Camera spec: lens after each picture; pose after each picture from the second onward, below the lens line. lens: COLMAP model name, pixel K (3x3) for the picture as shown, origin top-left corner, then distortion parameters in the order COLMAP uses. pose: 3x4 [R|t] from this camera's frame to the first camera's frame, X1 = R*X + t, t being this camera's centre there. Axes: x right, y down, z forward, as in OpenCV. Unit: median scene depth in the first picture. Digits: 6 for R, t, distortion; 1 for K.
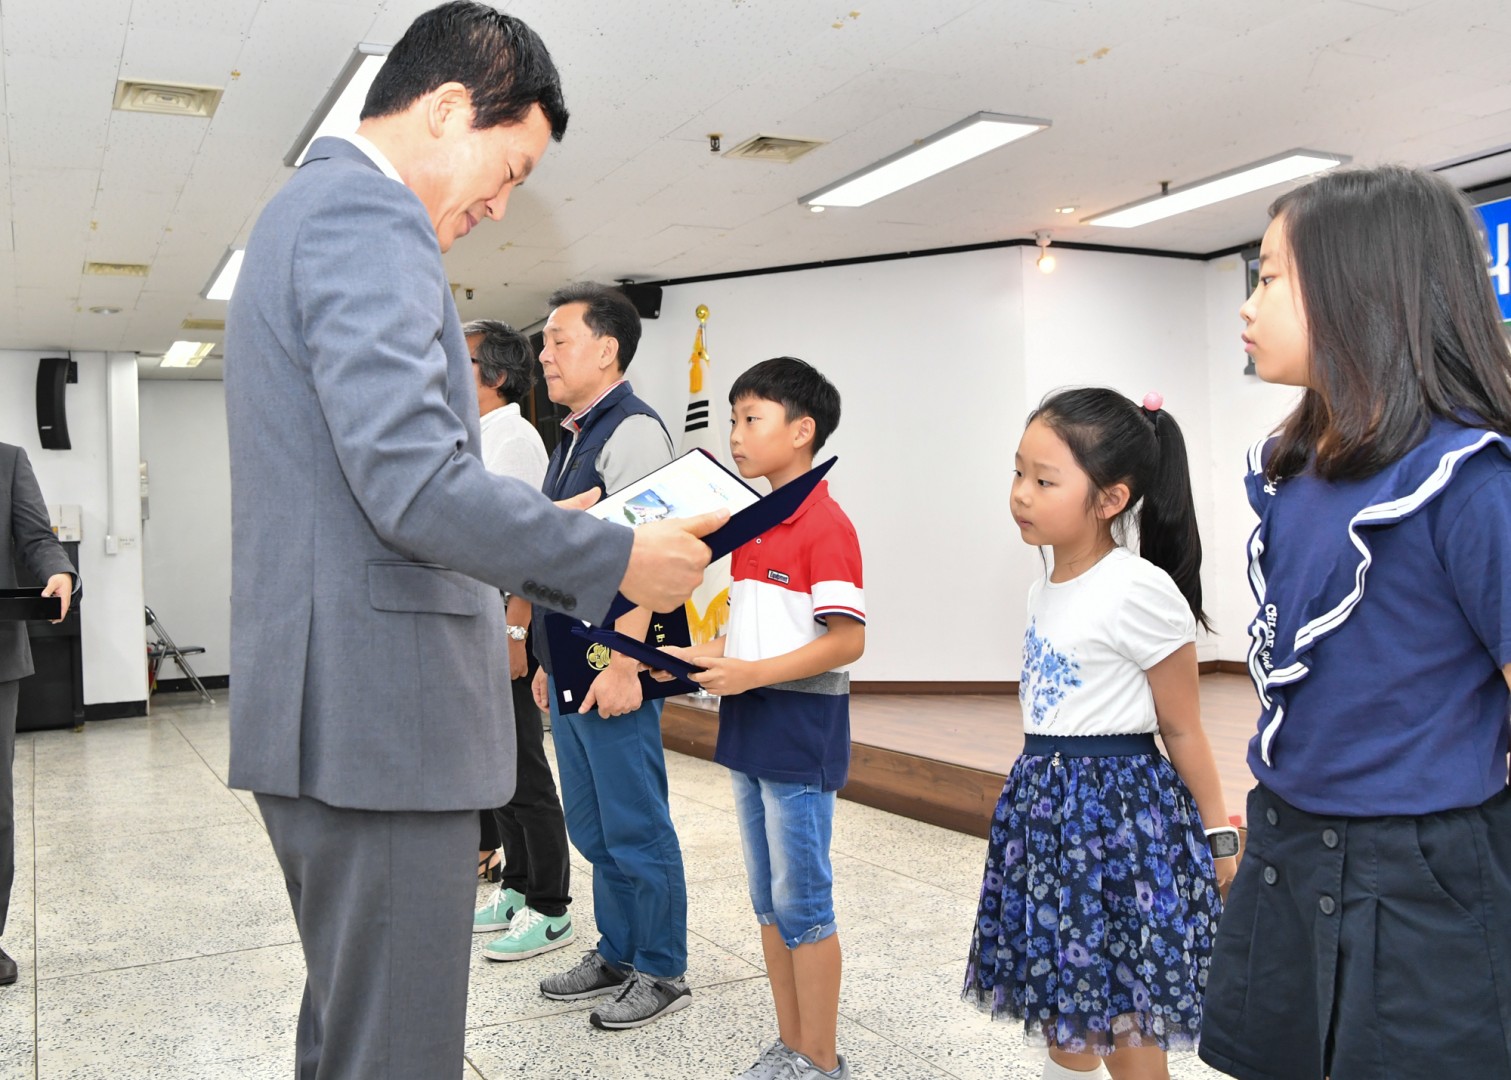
lens RADIAL K [[1469.5, 0, 708.2], [0, 1469.5, 541.6], [0, 0, 1]] dist [-0.012428, -0.011779]
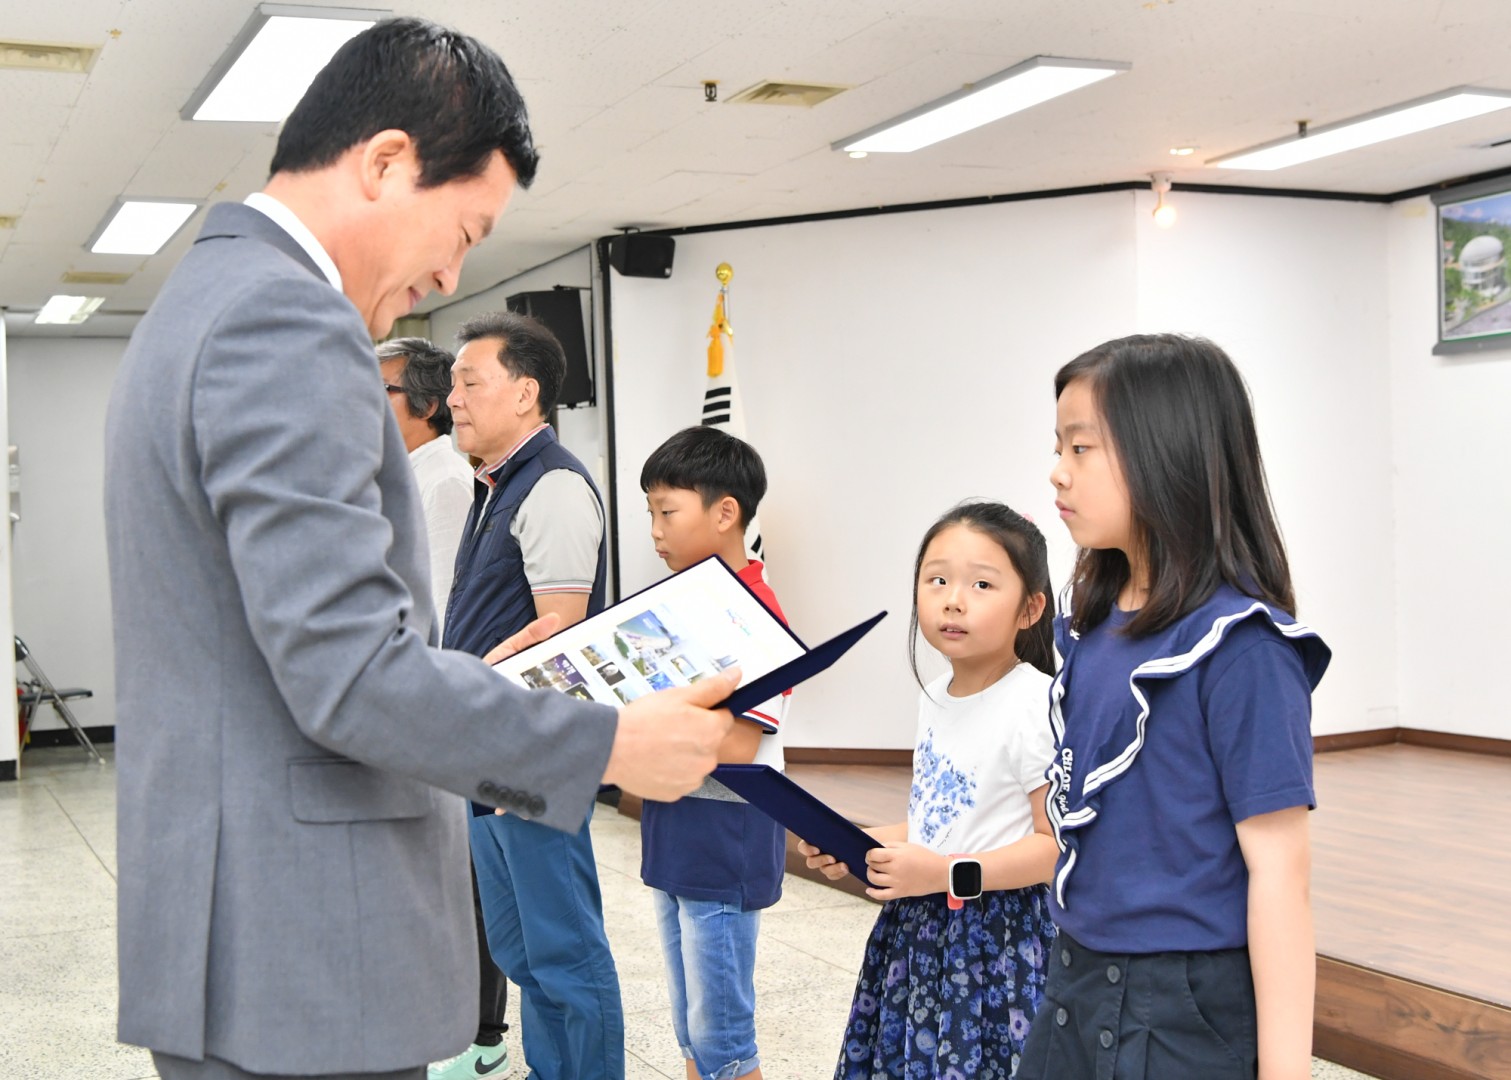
lens RADIAL K [[2154.3, 0, 764.5], [0, 2154.3, 531.4], [0, 0, 1]] dist [-0.002985, 0.014535]
pose [[0.999375, 0.006268, -0.034797, 0.079194], [-0.005863, 0.999914, 0.011739, -0.045613], [0.034868, -0.011528, 0.999325, -0.188130]]
